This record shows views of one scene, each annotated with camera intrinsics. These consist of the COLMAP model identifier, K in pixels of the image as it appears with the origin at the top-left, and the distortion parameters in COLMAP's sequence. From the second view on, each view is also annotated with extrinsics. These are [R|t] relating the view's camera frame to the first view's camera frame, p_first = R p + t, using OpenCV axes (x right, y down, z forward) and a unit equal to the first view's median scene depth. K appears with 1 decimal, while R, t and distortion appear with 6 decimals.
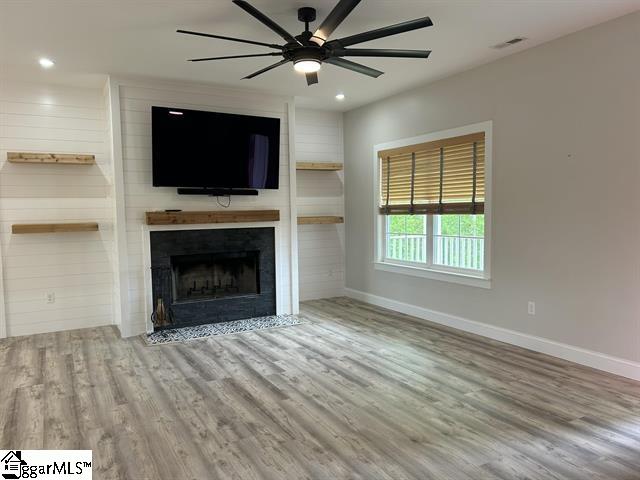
lens RADIAL K [[484.6, 0, 320.0], [0, 484.6, 240.0], [0, 0, 1]] dist [0.028919, 0.001603]
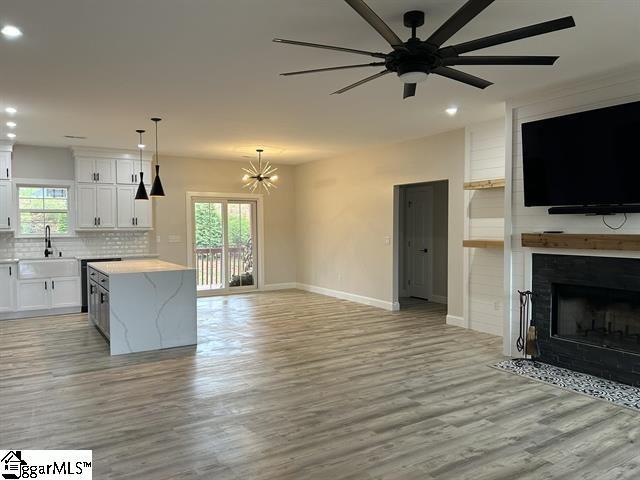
lens RADIAL K [[484.6, 0, 320.0], [0, 484.6, 240.0], [0, 0, 1]] dist [0.028919, 0.001603]
pose [[0.052604, 0.046988, -0.997509, 0.698058], [-0.062097, 0.997113, 0.043695, -0.072398], [0.996683, 0.059643, 0.055369, 0.648119]]
